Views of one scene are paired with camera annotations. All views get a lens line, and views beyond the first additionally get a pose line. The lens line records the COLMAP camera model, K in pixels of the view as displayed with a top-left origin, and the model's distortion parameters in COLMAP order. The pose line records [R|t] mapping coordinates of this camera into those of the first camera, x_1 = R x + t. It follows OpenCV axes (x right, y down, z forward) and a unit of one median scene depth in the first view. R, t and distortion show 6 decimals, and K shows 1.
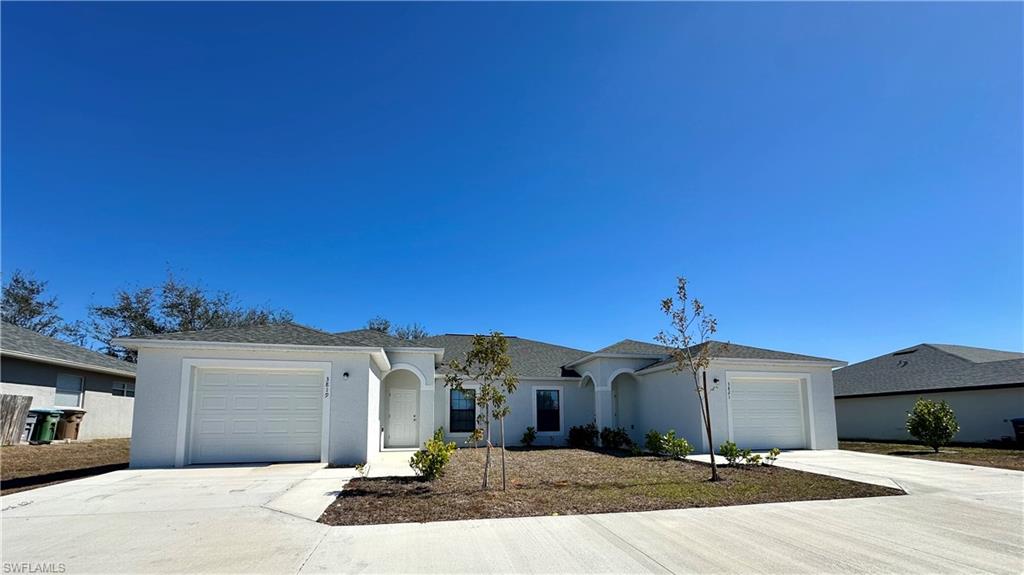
lens RADIAL K [[419.1, 0, 512.8], [0, 419.1, 381.6], [0, 0, 1]] dist [0.001018, -0.000030]
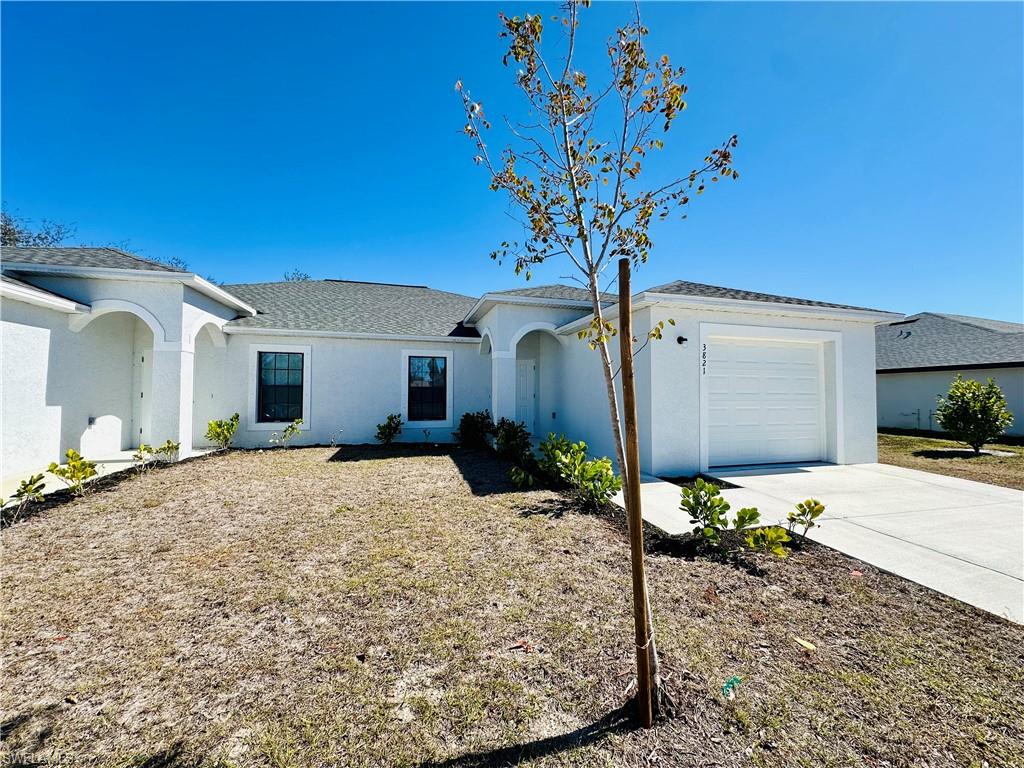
lens RADIAL K [[411.9, 0, 512.0], [0, 411.9, 384.0], [0, 0, 1]] dist [-0.001148, 0.000421]
pose [[0.998502, 0.013033, 0.053149, 0.199302], [-0.016937, 0.997138, 0.073677, 0.015178], [-0.052037, -0.074466, 0.995865, 0.400162]]
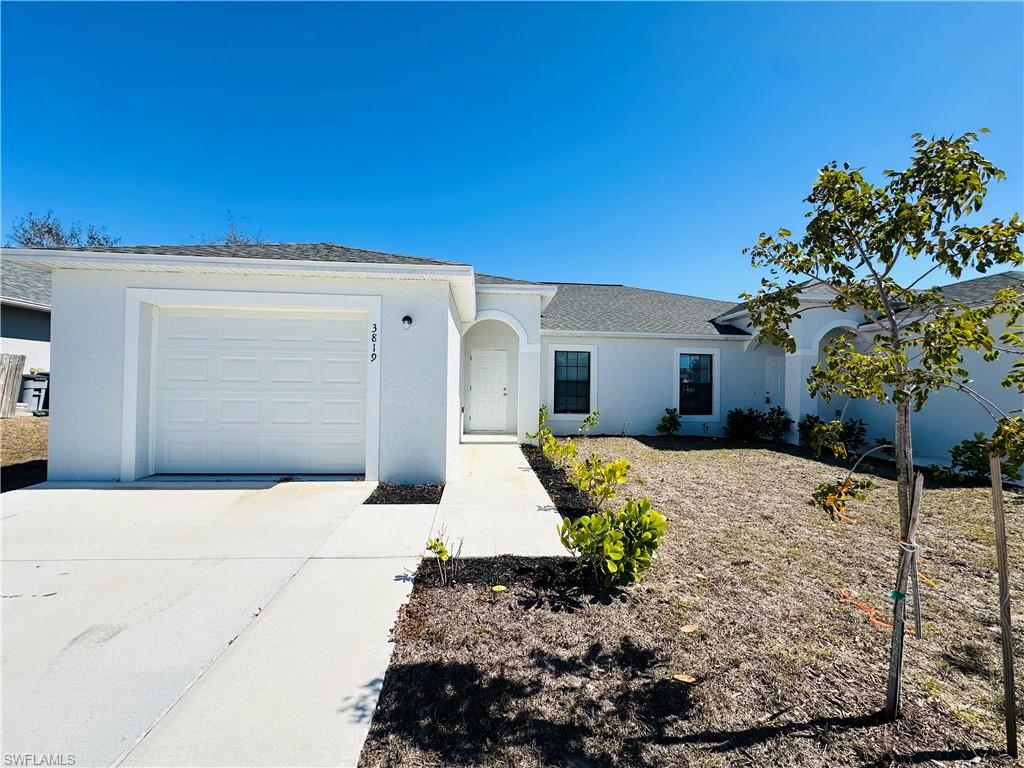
lens RADIAL K [[410.3, 0, 512.0], [0, 410.3, 384.0], [0, 0, 1]] dist [-0.004808, 0.000736]
pose [[0.989103, 0.021080, -0.145705, -0.125680], [-0.007535, 0.995647, 0.092899, 0.010297], [0.147029, -0.090789, 0.984957, 0.332786]]
